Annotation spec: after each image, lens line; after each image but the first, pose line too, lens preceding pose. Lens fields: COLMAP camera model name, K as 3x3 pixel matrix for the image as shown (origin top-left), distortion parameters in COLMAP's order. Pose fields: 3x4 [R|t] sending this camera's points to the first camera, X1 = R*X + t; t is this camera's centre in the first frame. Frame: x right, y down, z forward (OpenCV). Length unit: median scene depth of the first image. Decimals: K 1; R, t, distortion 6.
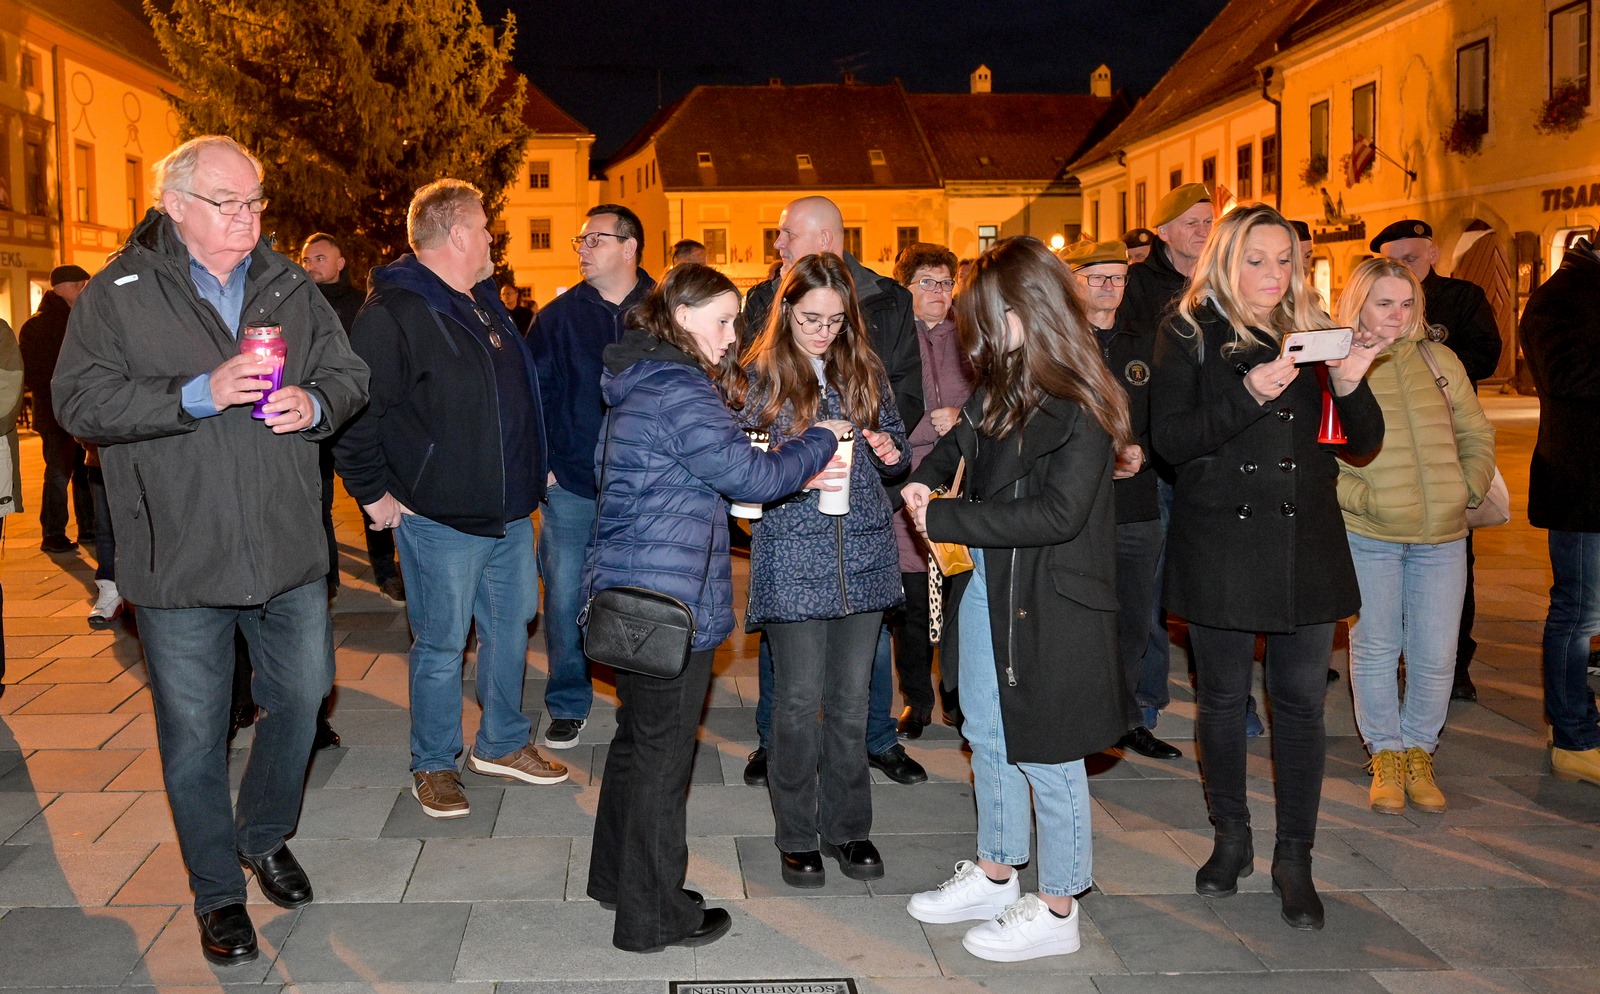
lens RADIAL K [[1380.0, 0, 664.5], [0, 1380.0, 359.8], [0, 0, 1]] dist [0.004325, -0.004252]
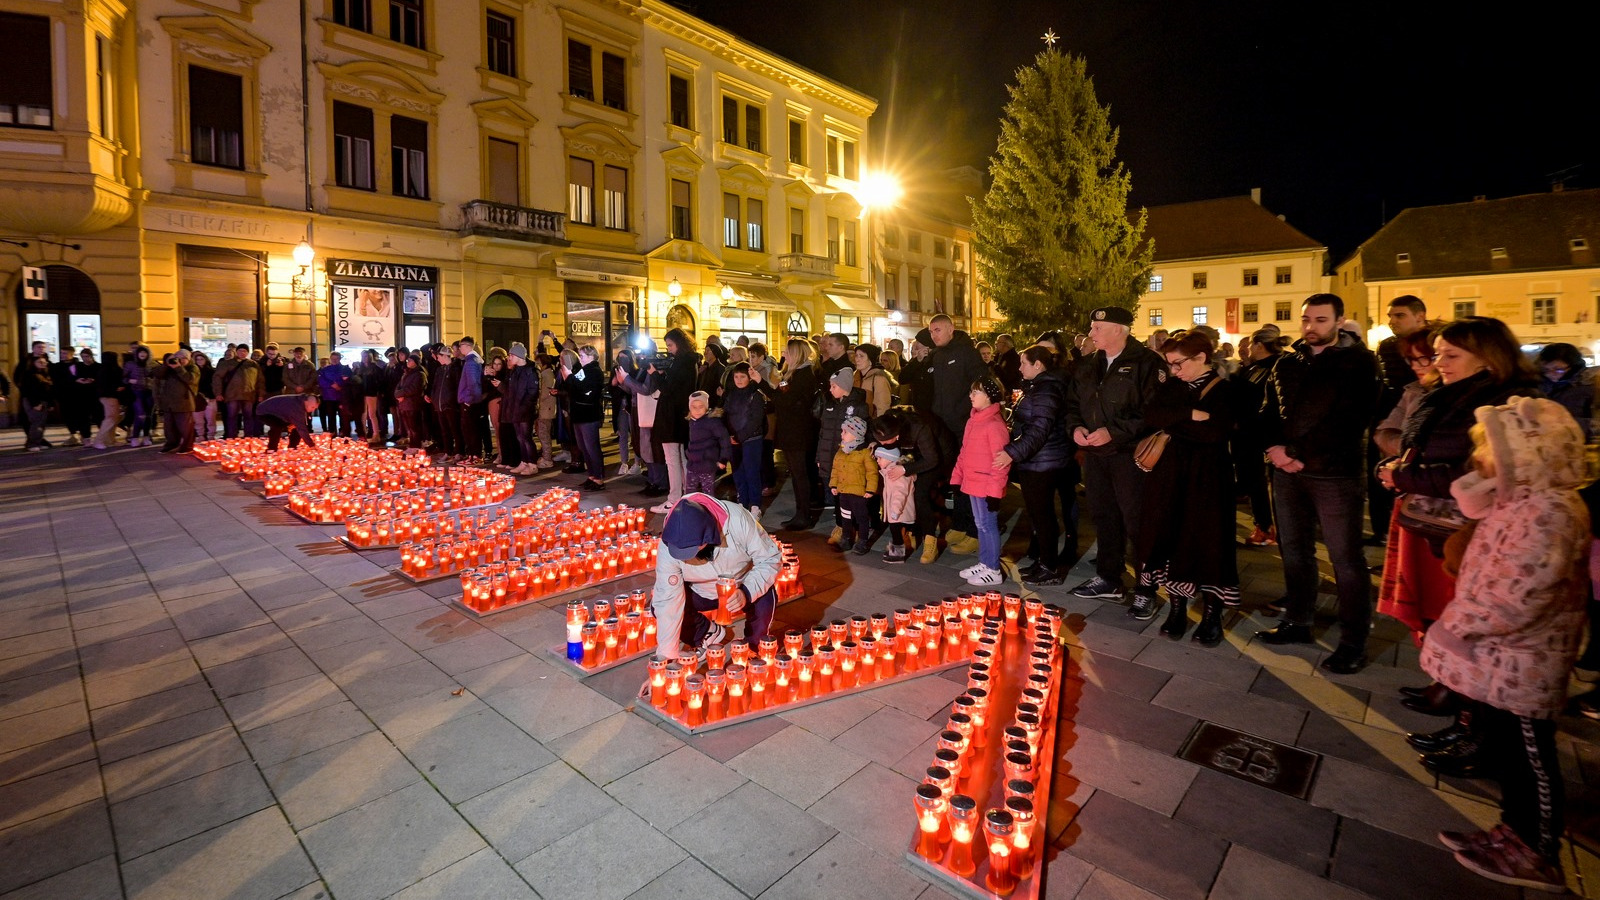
lens RADIAL K [[711.4, 0, 767.4], [0, 711.4, 378.5], [0, 0, 1]] dist [0.000321, -0.000368]
pose [[0.717293, 0.026002, -0.696286, 0.211044], [-0.029333, 0.999544, 0.007110, 0.000006], [0.696154, 0.015324, 0.717729, -0.092873]]
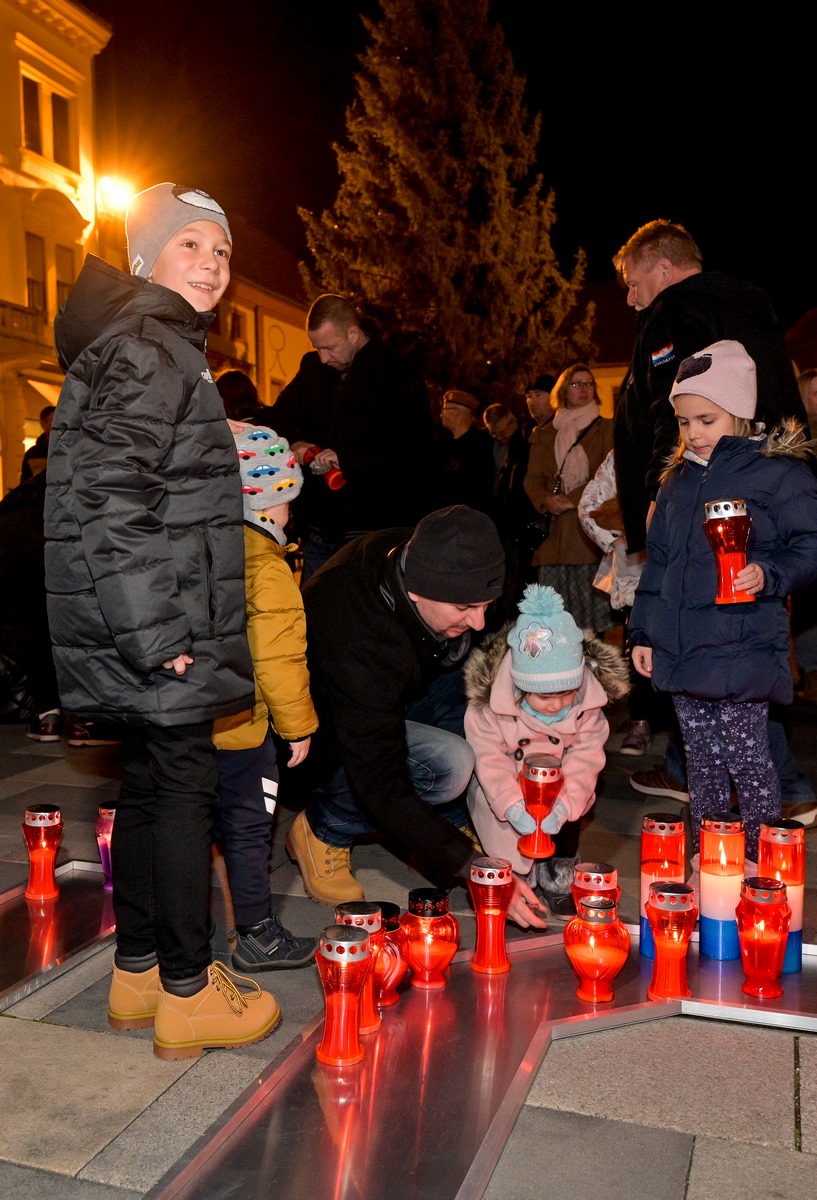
lens RADIAL K [[1190.9, 0, 326.5], [0, 1190.9, 596.0], [0, 0, 1]] dist [-0.004548, 0.000000]
pose [[0.928007, 0.025964, -0.371656, 0.073069], [-0.016953, 0.999478, 0.027494, 0.023378], [0.372176, -0.019214, 0.927963, -0.043650]]
